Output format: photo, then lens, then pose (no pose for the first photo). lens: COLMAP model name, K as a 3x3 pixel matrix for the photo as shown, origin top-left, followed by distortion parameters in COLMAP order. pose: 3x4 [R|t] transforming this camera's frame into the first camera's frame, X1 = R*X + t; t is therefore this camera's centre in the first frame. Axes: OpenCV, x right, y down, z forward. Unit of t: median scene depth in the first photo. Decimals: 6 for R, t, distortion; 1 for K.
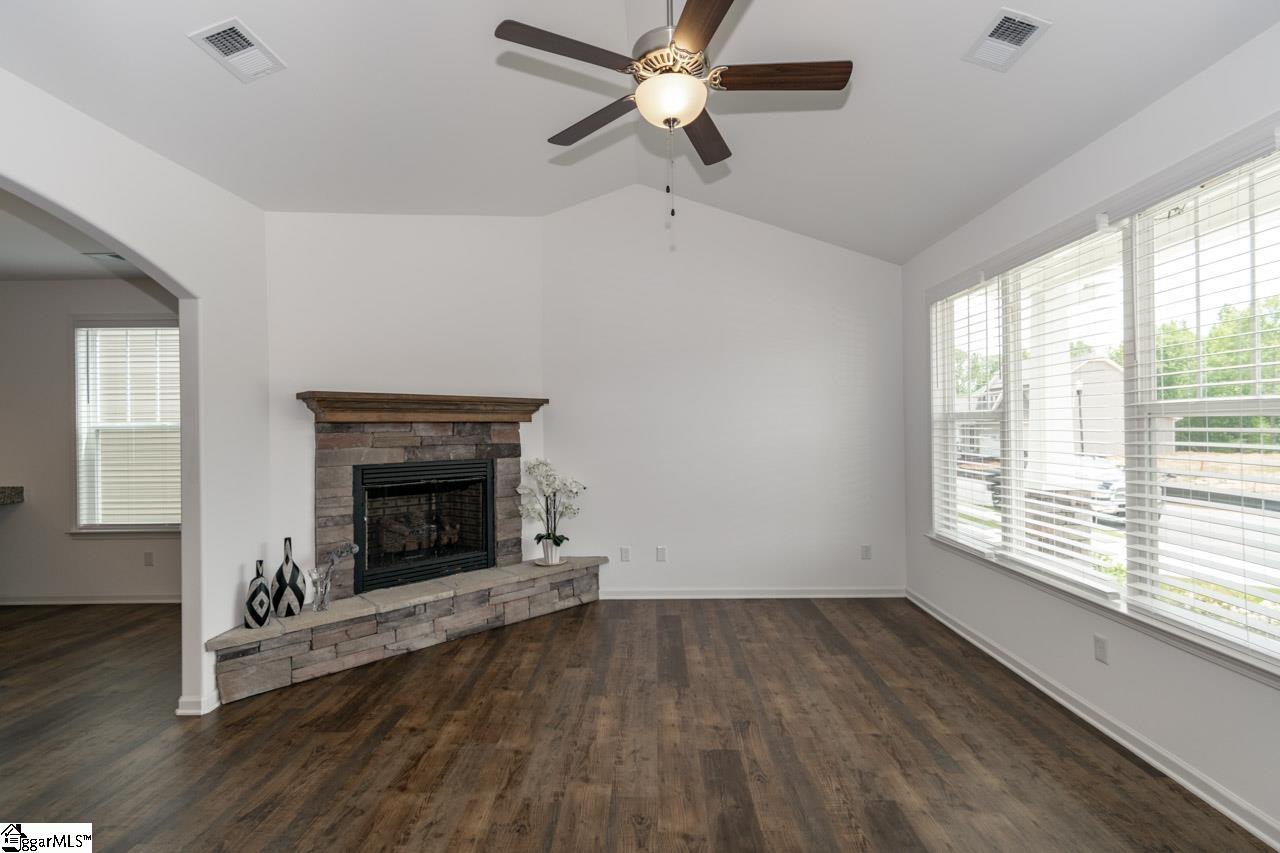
lens RADIAL K [[567.0, 0, 653.5], [0, 567.0, 423.9], [0, 0, 1]] dist [-0.004139, -0.000386]
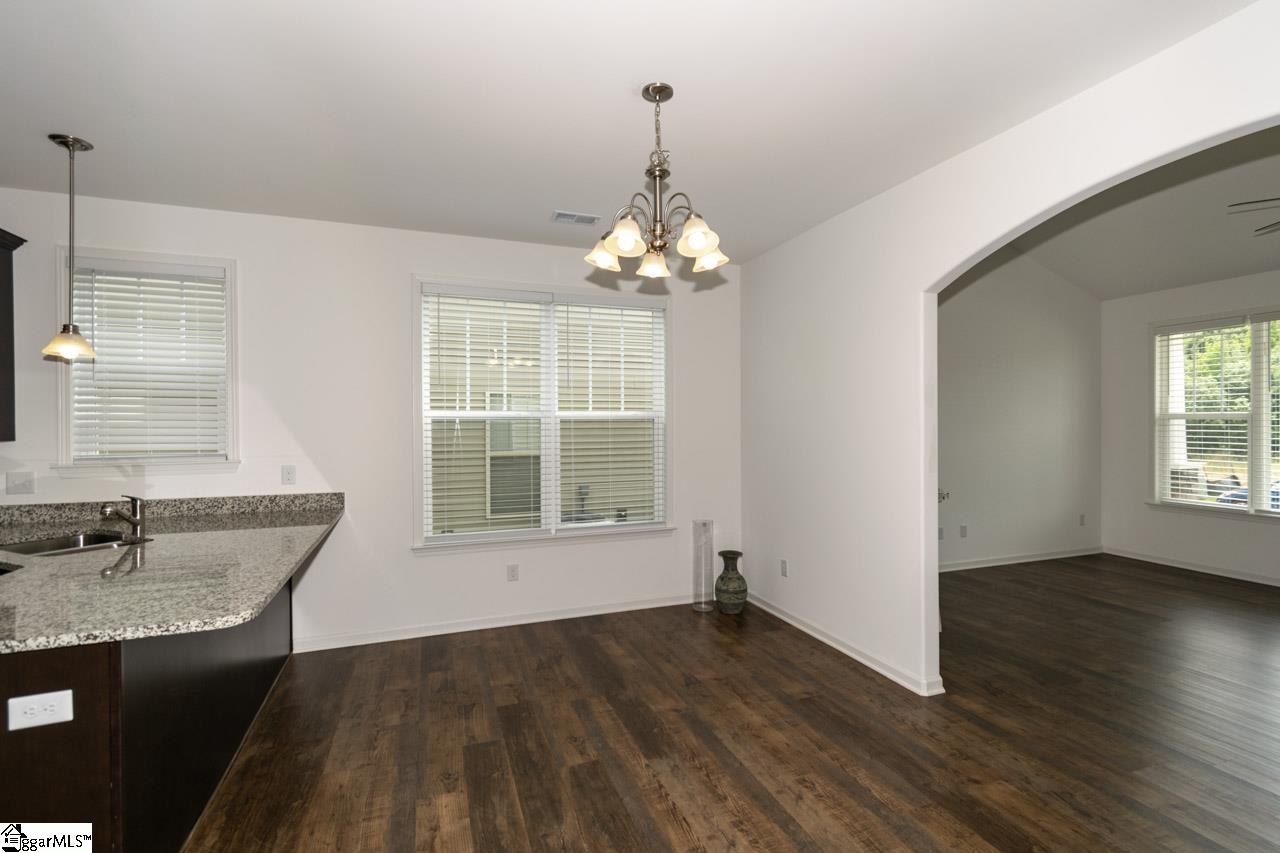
lens RADIAL K [[567.0, 0, 647.5], [0, 567.0, 431.3], [0, 0, 1]] dist [-0.004139, -0.000386]
pose [[0.942421, 0.000355, 0.334429, -1.333542], [-0.005577, 0.999877, 0.014655, 0.012266], [-0.334383, -0.015677, 0.942307, 0.156241]]
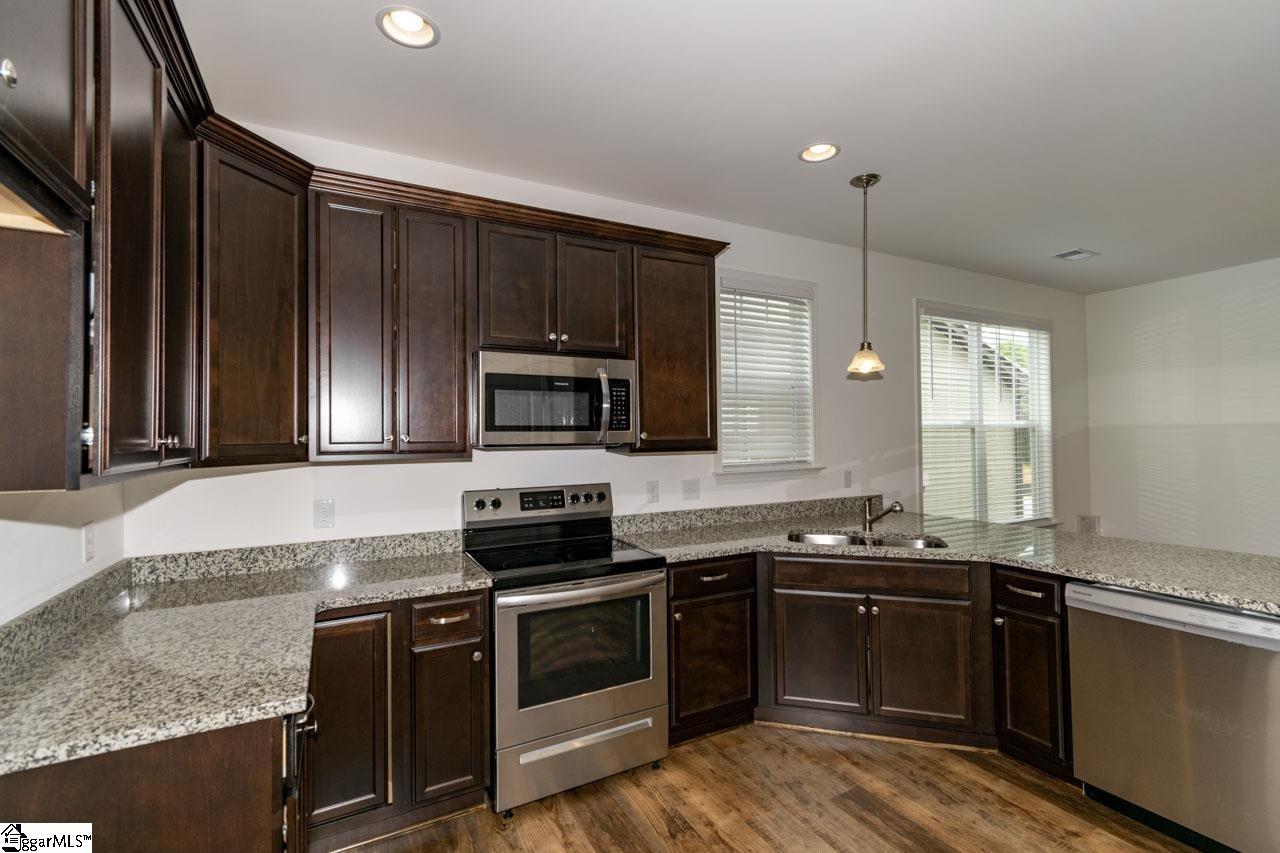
lens RADIAL K [[567.0, 0, 642.2], [0, 567.0, 437.6], [0, 0, 1]] dist [-0.004139, -0.000386]
pose [[0.897063, -0.003083, 0.441892, -2.305637], [0.001150, 0.999989, 0.004643, 0.020087], [-0.441902, -0.003657, 0.897056, 0.458985]]
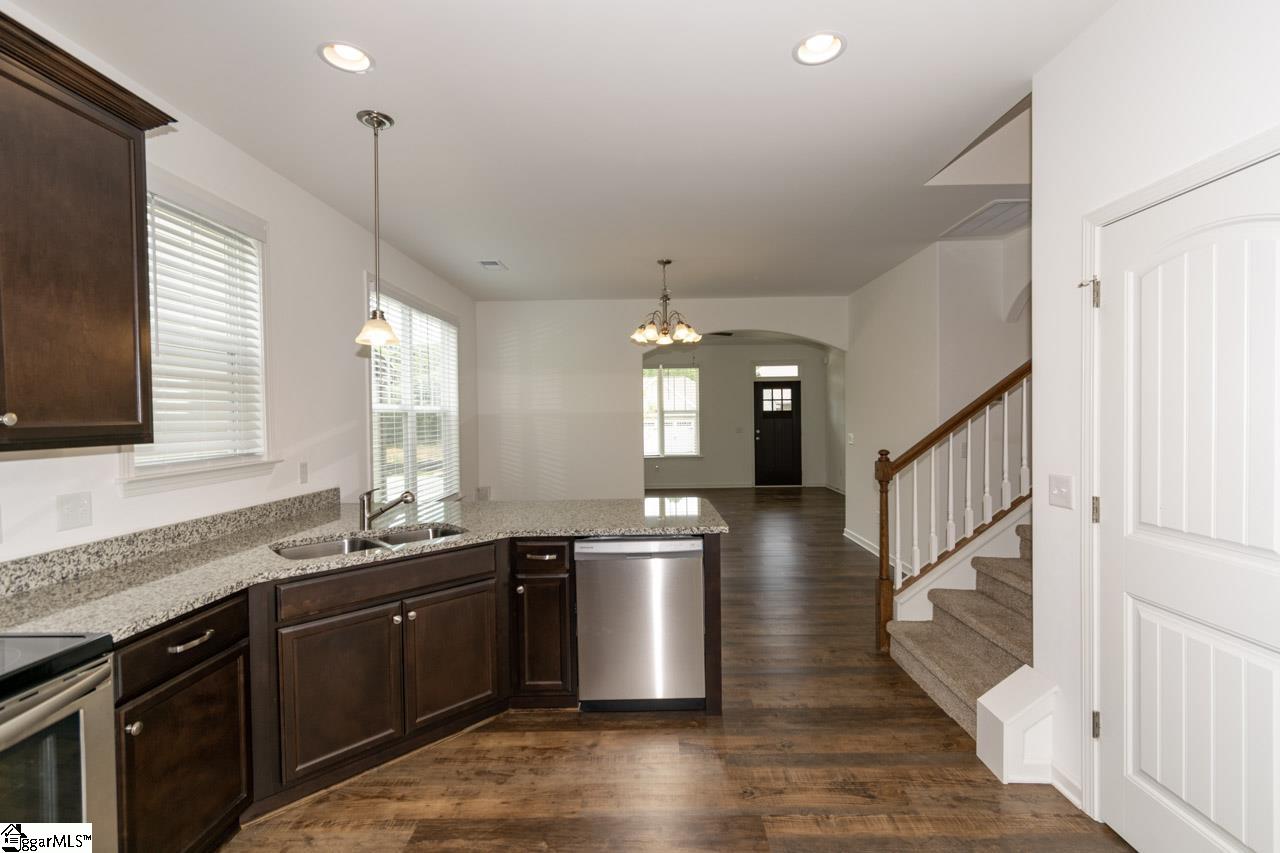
lens RADIAL K [[567.0, 0, 652.0], [0, 567.0, 432.2], [0, 0, 1]] dist [-0.004139, -0.000386]
pose [[0.031657, -0.023013, 0.999234, -2.342576], [0.005236, 0.999725, 0.022859, 0.023097], [-0.999485, 0.004509, 0.031769, 0.655546]]
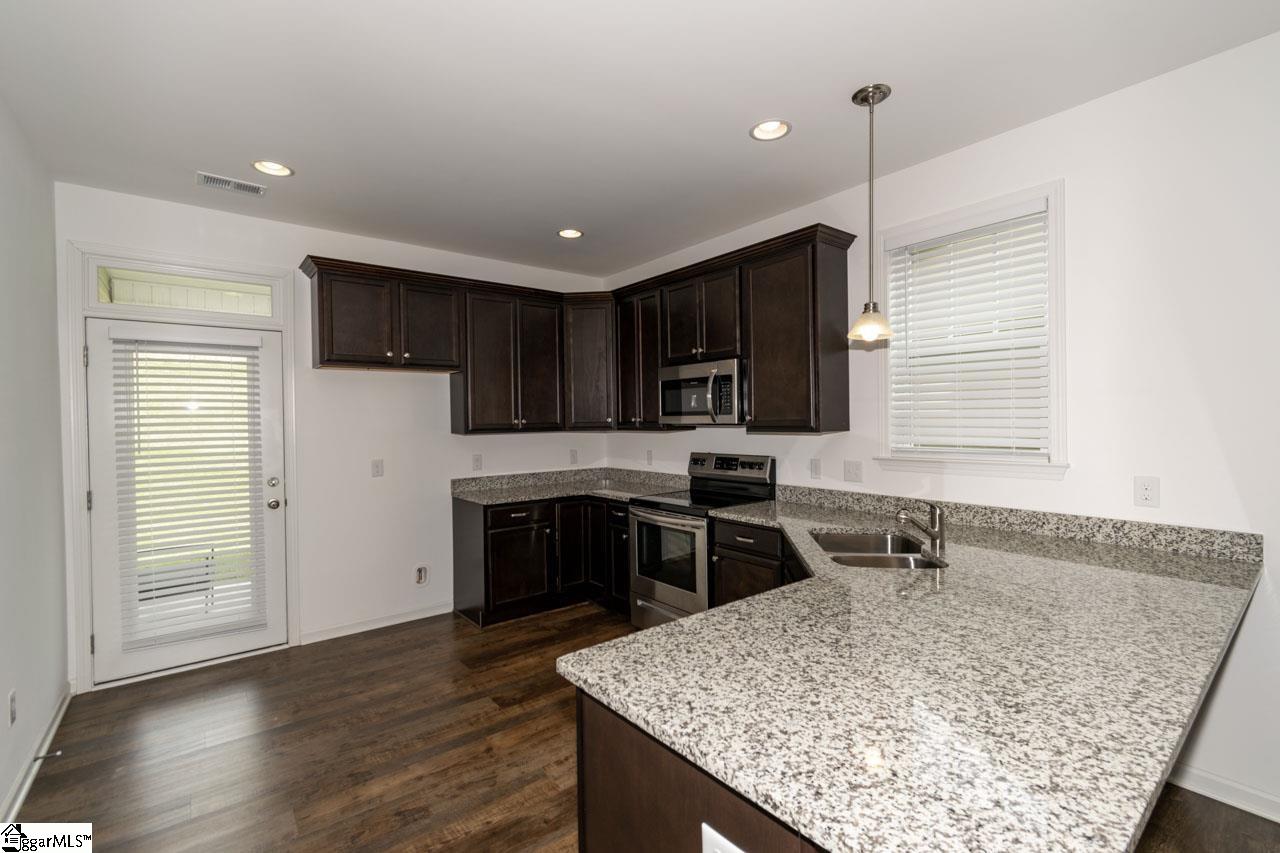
lens RADIAL K [[567.0, 0, 634.9], [0, 567.0, 425.1], [0, 0, 1]] dist [-0.004139, -0.000386]
pose [[0.584537, 0.007067, -0.811336, -1.409559], [0.014358, 0.999715, 0.019052, 0.013103], [0.811240, -0.022785, 0.584269, 0.441736]]
